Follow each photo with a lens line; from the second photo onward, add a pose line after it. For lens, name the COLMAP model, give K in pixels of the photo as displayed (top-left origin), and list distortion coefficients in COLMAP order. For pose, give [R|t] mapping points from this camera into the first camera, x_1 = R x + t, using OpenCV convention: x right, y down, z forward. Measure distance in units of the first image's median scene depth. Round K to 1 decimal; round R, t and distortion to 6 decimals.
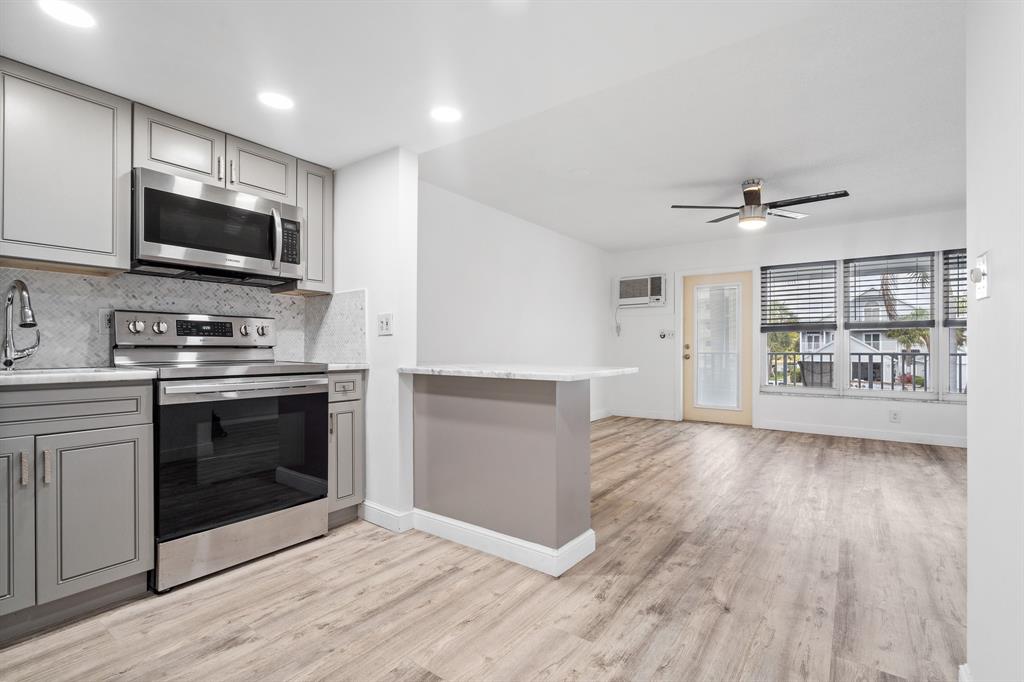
lens RADIAL K [[471.4, 0, 511.7], [0, 471.4, 345.9], [0, 0, 1]] dist [-0.003694, 0.000077]
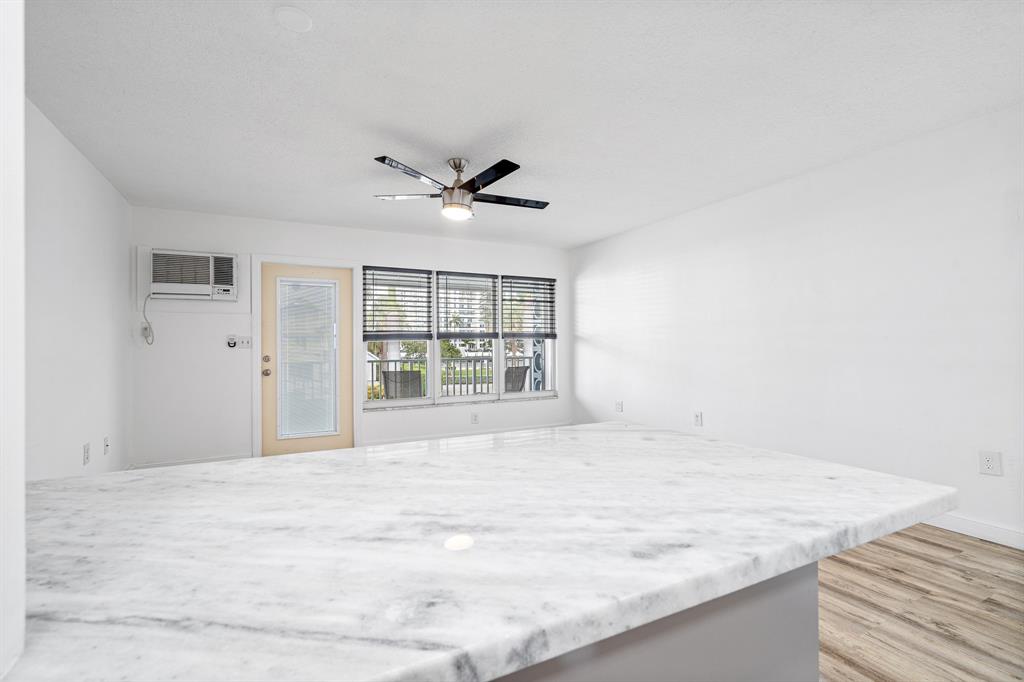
lens RADIAL K [[466.0, 0, 507.1], [0, 466.0, 342.2], [0, 0, 1]] dist [-0.000717, 0.000275]
pose [[0.450598, 0.004024, 0.892718, -0.176798], [0.006934, 0.999944, -0.008007, -0.025957], [-0.892700, 0.009798, 0.450545, 0.555999]]
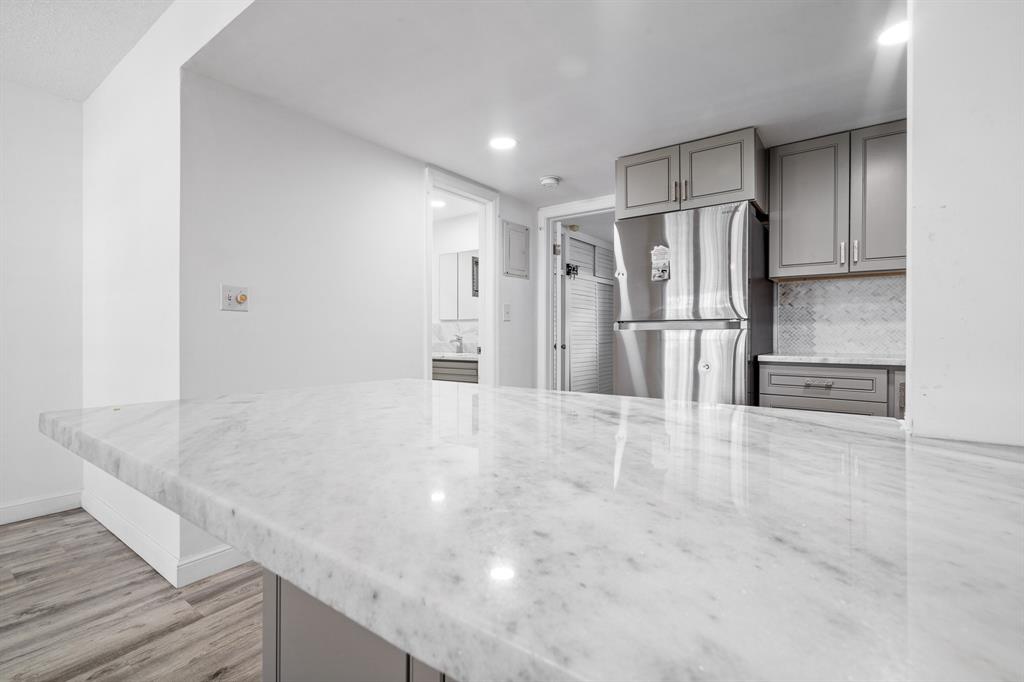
lens RADIAL K [[464.3, 0, 512.3], [0, 464.3, 333.7], [0, 0, 1]] dist [0.000695, 0.000346]
pose [[-0.999994, -0.000781, 0.003390, -0.017527], [-0.000792, 0.999994, -0.003230, -0.003106], [-0.003388, -0.003233, -0.999989, 0.820208]]
